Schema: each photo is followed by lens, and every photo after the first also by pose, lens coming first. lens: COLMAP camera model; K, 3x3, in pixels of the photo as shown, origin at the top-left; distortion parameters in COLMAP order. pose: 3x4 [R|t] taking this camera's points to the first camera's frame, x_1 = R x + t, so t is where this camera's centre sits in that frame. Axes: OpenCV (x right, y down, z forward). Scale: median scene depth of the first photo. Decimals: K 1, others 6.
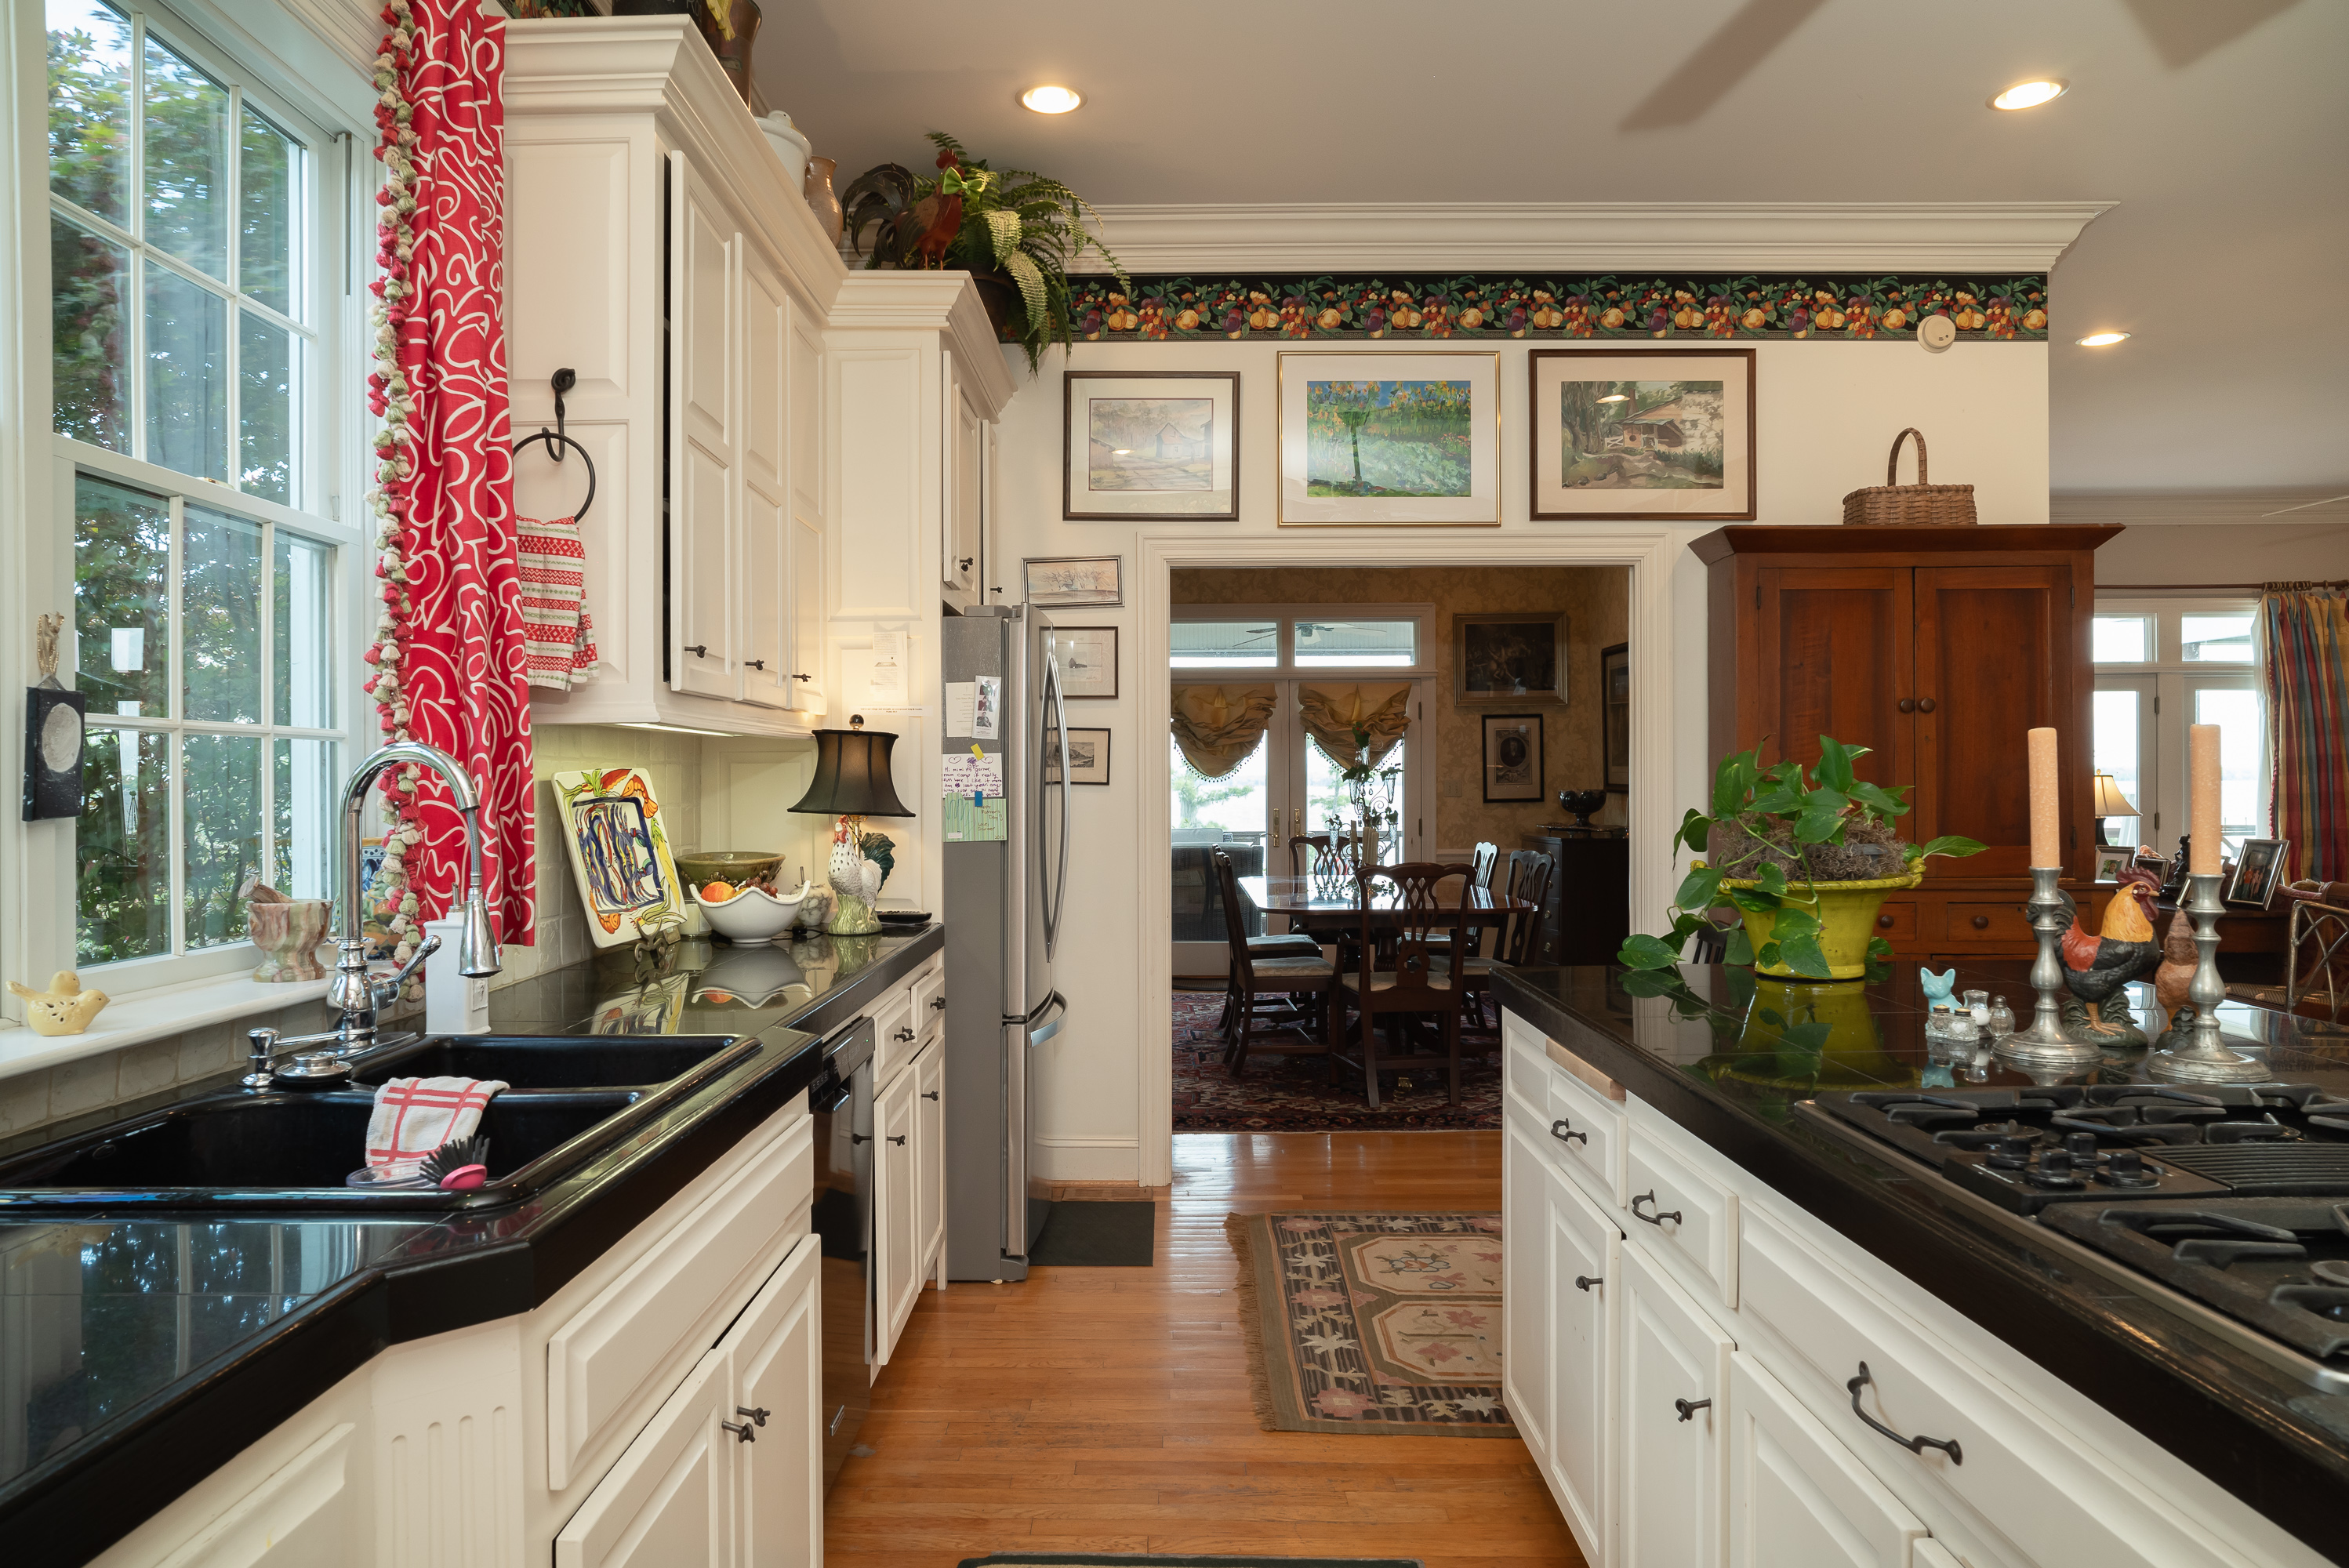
lens RADIAL K [[1509.9, 0, 1129.5], [0, 1509.9, 771.5], [0, 0, 1]] dist [-0.006591, 0.004077]
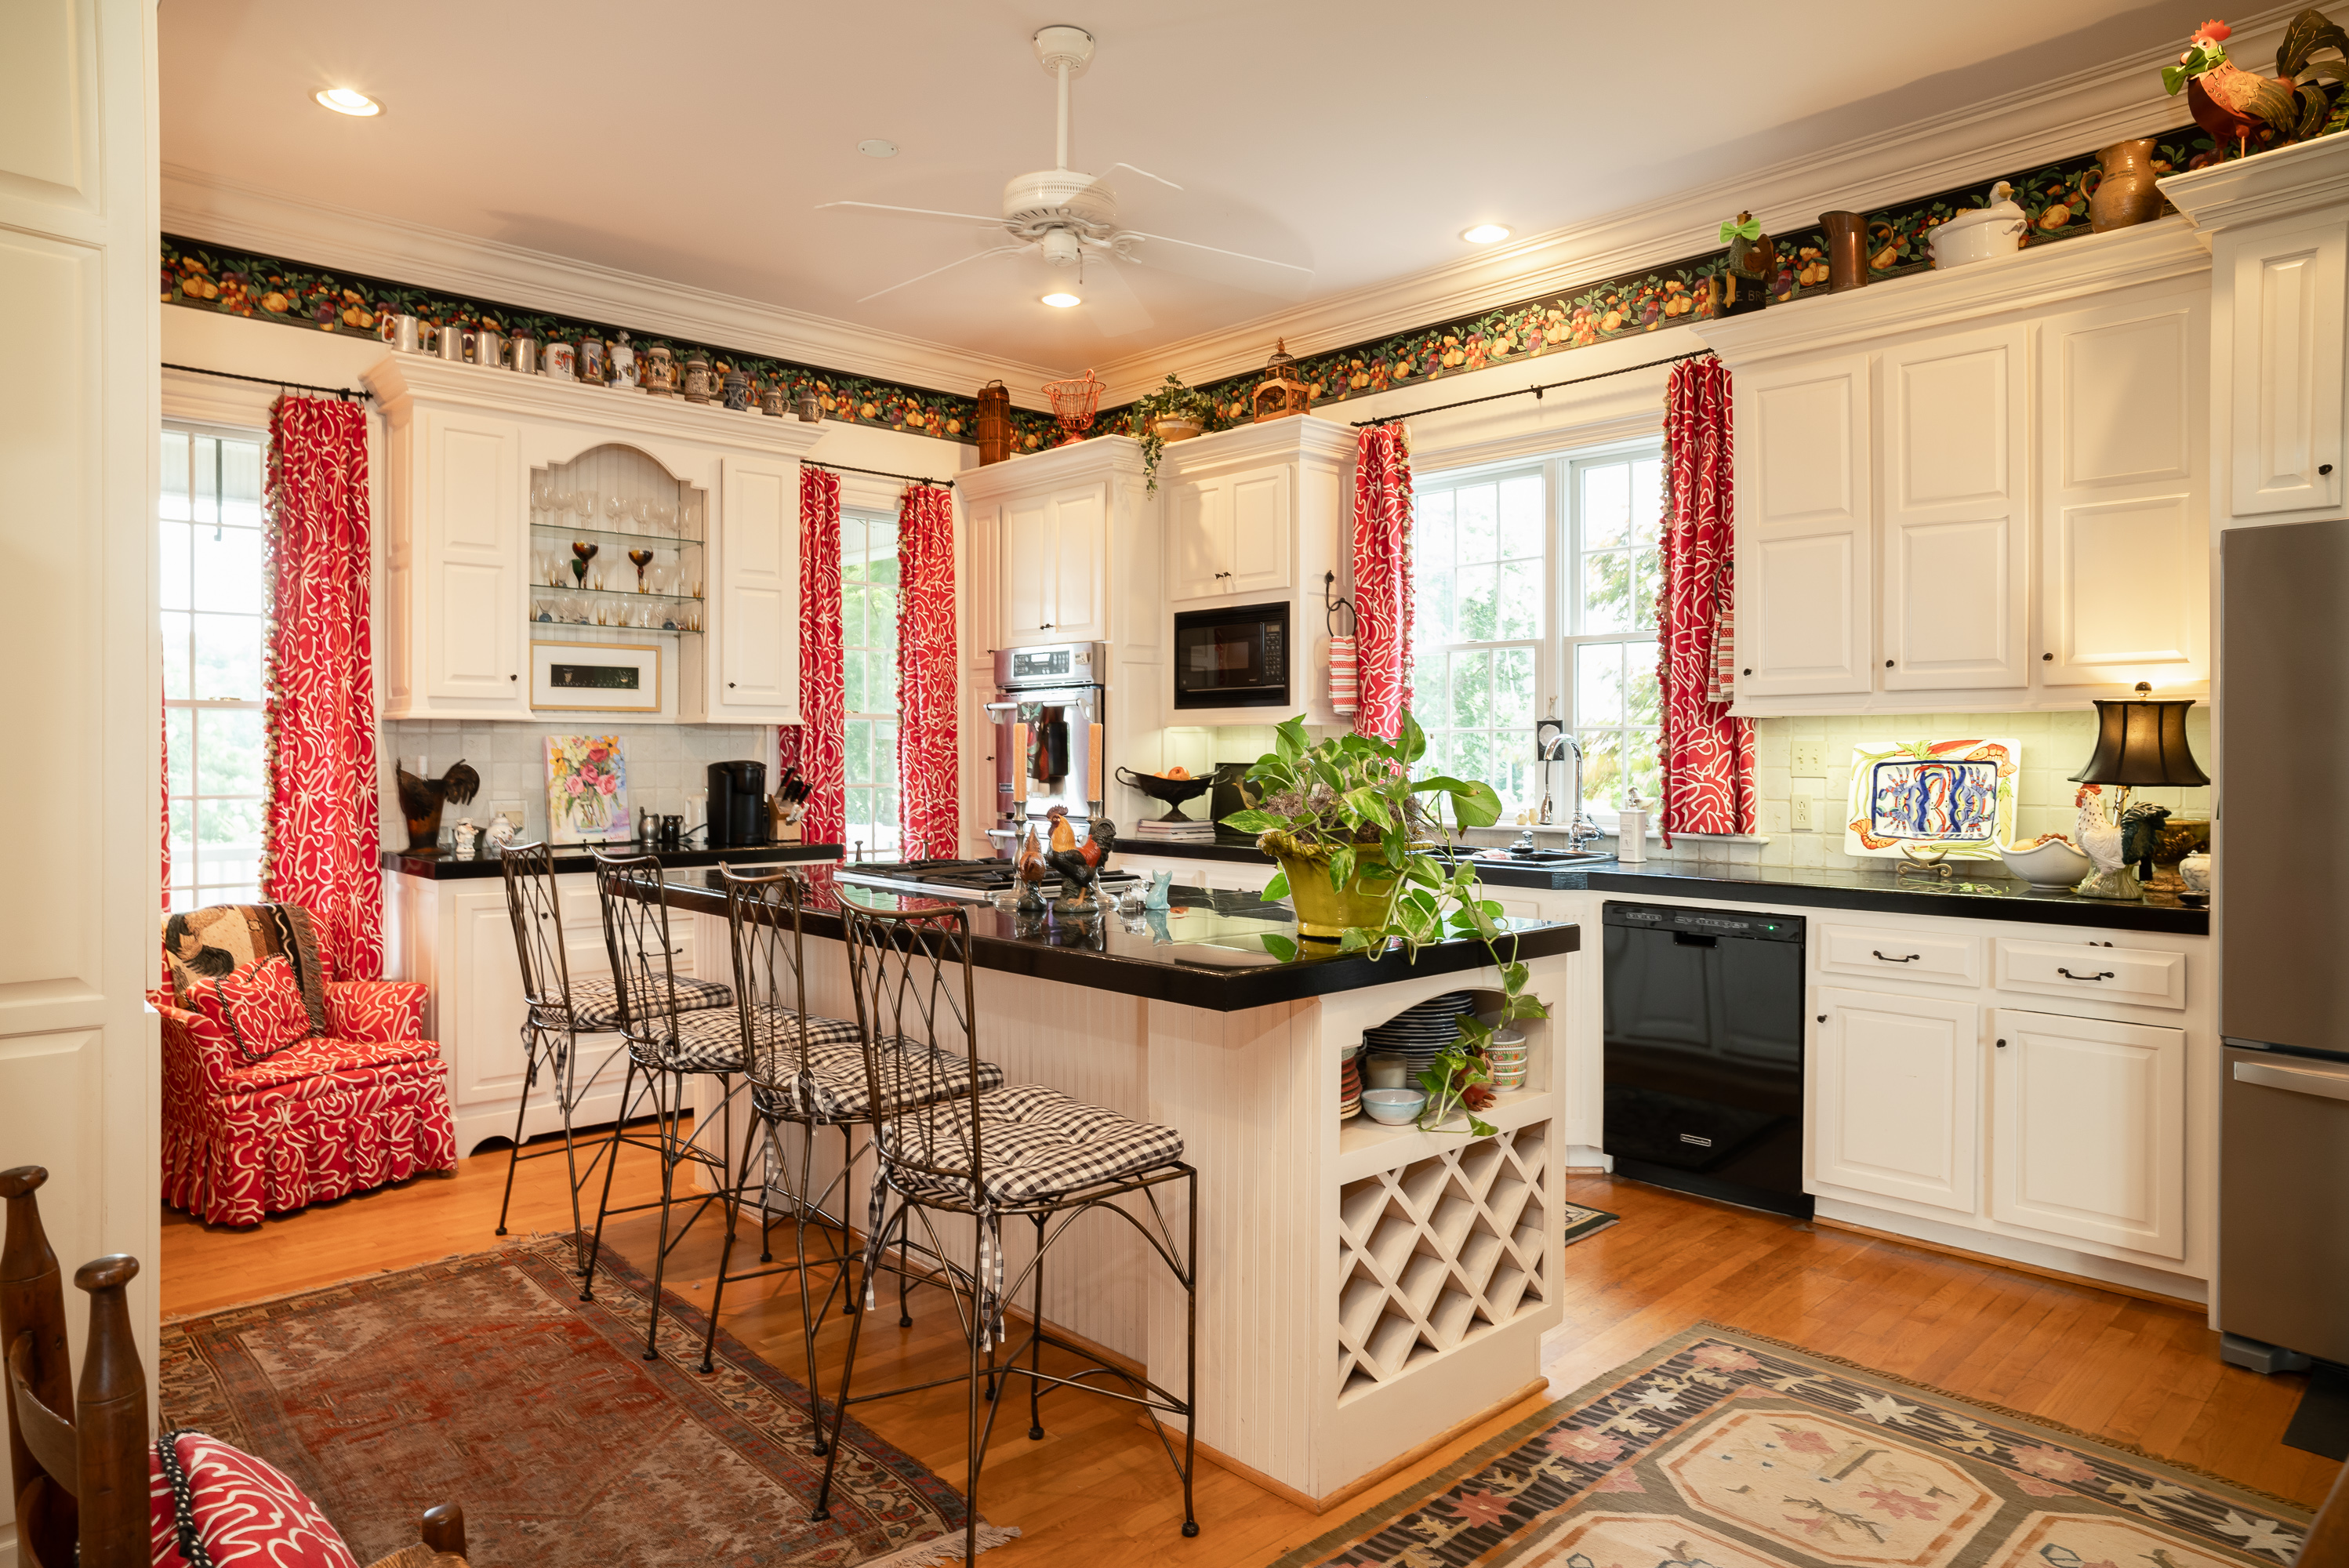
lens RADIAL K [[1433.6, 0, 1182.6], [0, 1433.6, 784.6], [0, 0, 1]] dist [-0.041020, 0.009008]
pose [[-0.712696, 0.015290, -0.701307, 0.863677], [0.002931, 0.999819, 0.018820, 0.010274], [0.701467, 0.011357, -0.712611, 1.151176]]
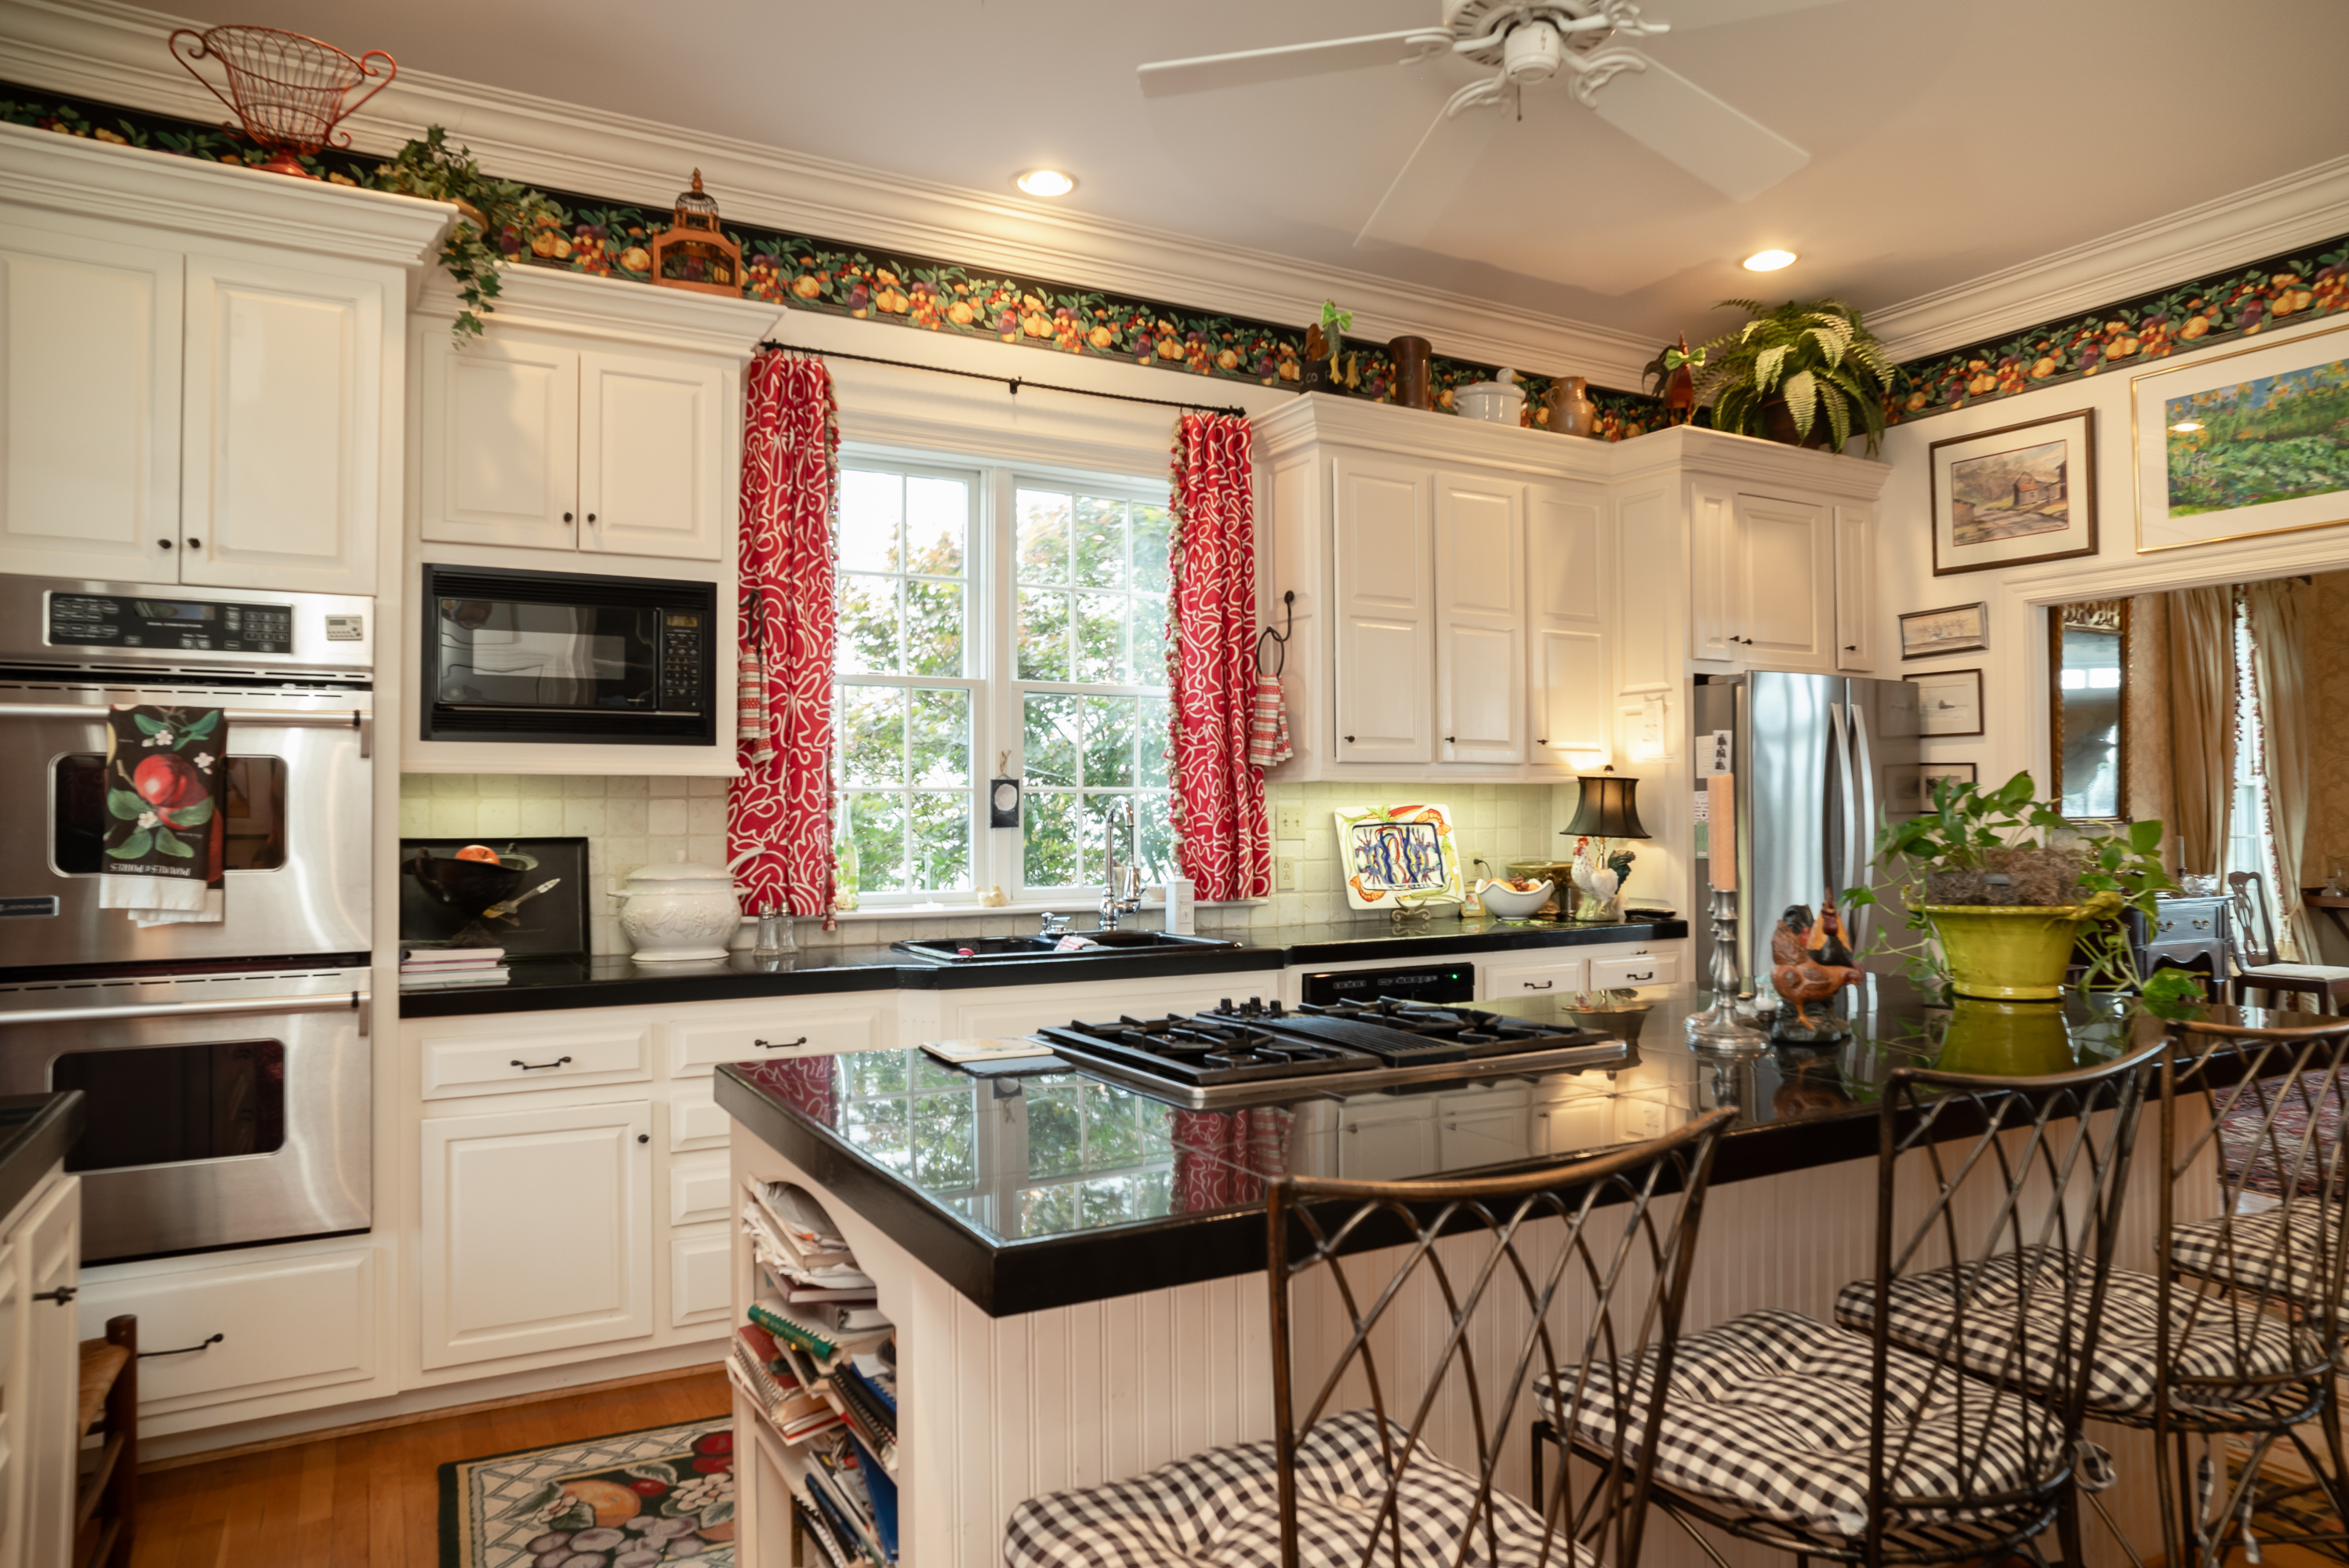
lens RADIAL K [[1433.6, 0, 1182.2], [0, 1433.6, 792.8], [0, 0, 1]] dist [-0.041020, 0.009008]
pose [[0.506074, -0.010273, -0.862429, 0.713696], [0.005754, 0.999947, -0.008534, -0.002733], [0.862471, -0.000643, 0.506106, -0.002276]]
